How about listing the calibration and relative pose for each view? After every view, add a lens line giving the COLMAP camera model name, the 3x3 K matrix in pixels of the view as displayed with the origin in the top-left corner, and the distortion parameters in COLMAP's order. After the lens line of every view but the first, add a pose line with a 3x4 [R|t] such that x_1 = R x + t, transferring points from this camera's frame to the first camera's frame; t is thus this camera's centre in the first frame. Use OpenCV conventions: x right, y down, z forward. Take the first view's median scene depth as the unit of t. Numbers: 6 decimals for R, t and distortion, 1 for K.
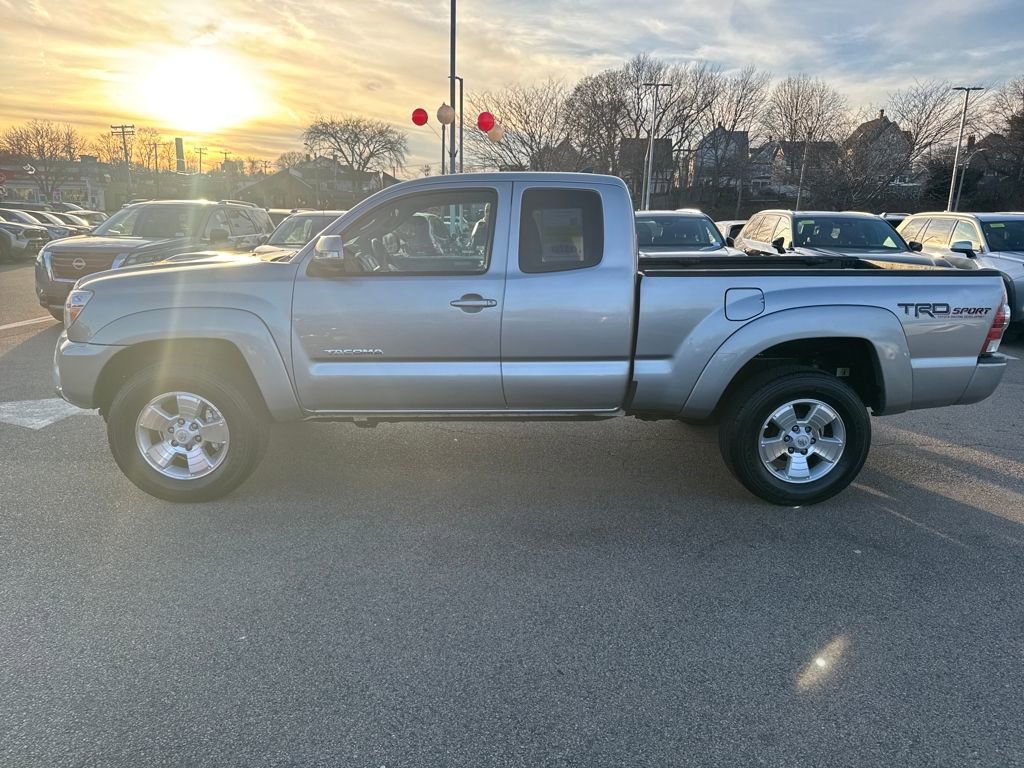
lens RADIAL K [[695.8, 0, 511.5], [0, 695.8, 413.7], [0, 0, 1]] dist [-0.004990, -0.005237]
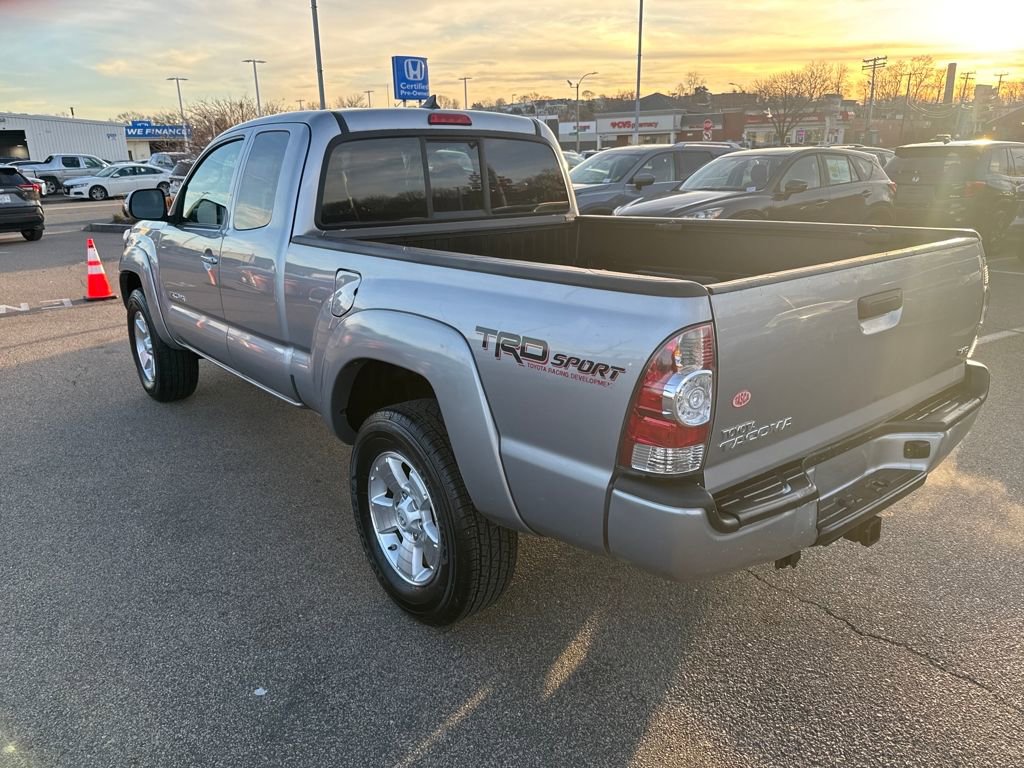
lens RADIAL K [[746.8, 0, 506.5], [0, 746.8, 384.4], [0, 0, 1]] dist [0.010243, -0.026818]
pose [[0.584313, 0.206717, -0.784758, 0.996716], [-0.188854, 0.975101, 0.116241, -0.179699], [0.789248, 0.080283, 0.608804, 0.648717]]
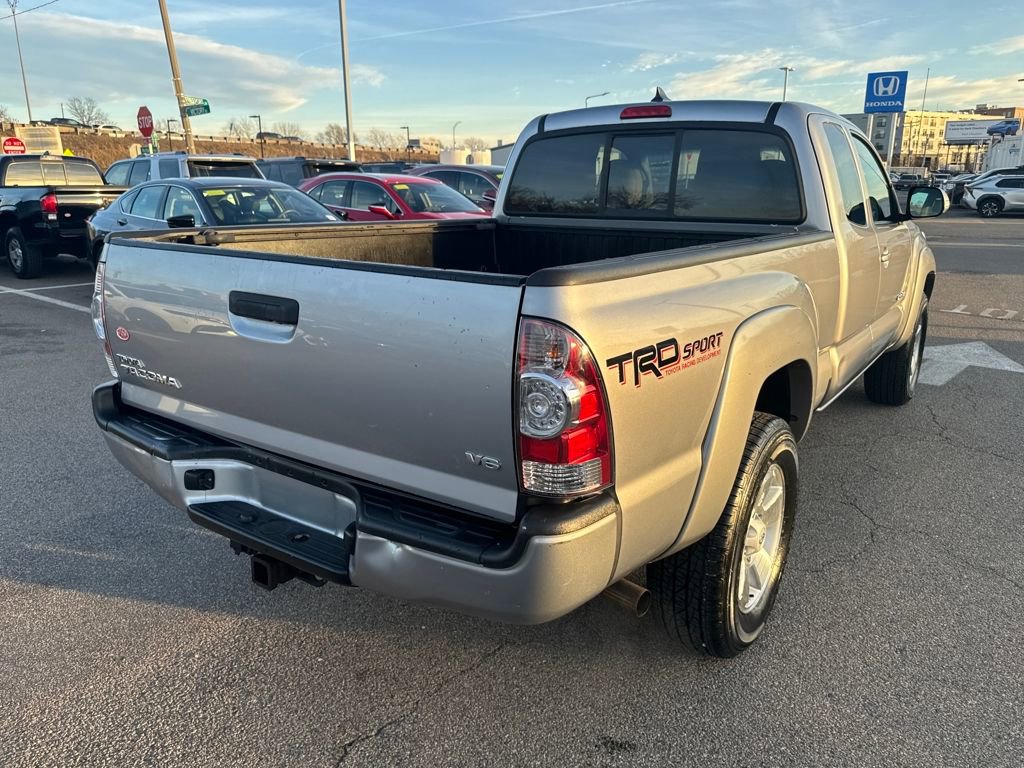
lens RADIAL K [[746.8, 0, 506.5], [0, 746.8, 384.4], [0, 0, 1]] dist [0.010243, -0.026818]
pose [[-0.613125, 0.188077, -0.767271, 0.991702], [-0.218961, 0.892735, 0.393802, -0.403521], [0.759035, 0.409452, -0.506176, 1.581243]]
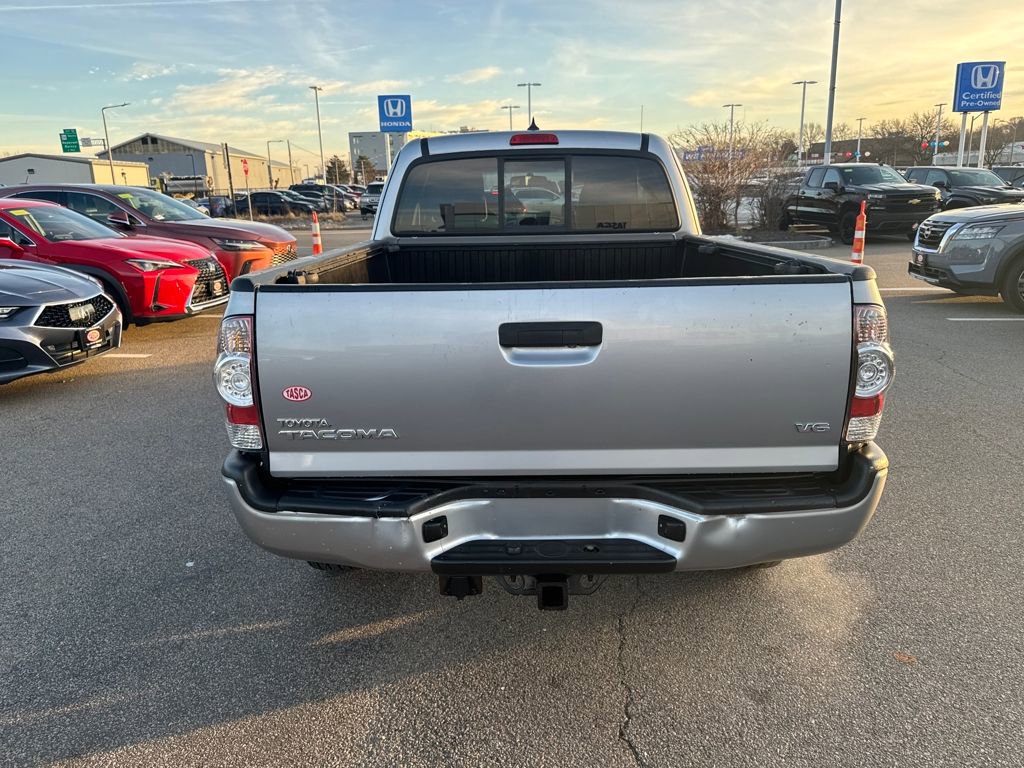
lens RADIAL K [[746.8, 0, 506.5], [0, 746.8, 384.4], [0, 0, 1]] dist [0.010243, -0.026818]
pose [[-0.073843, 0.231573, -0.970011, 1.193027], [-0.244436, 0.938794, 0.242728, -0.306183], [0.966850, 0.255030, -0.012719, 1.190527]]
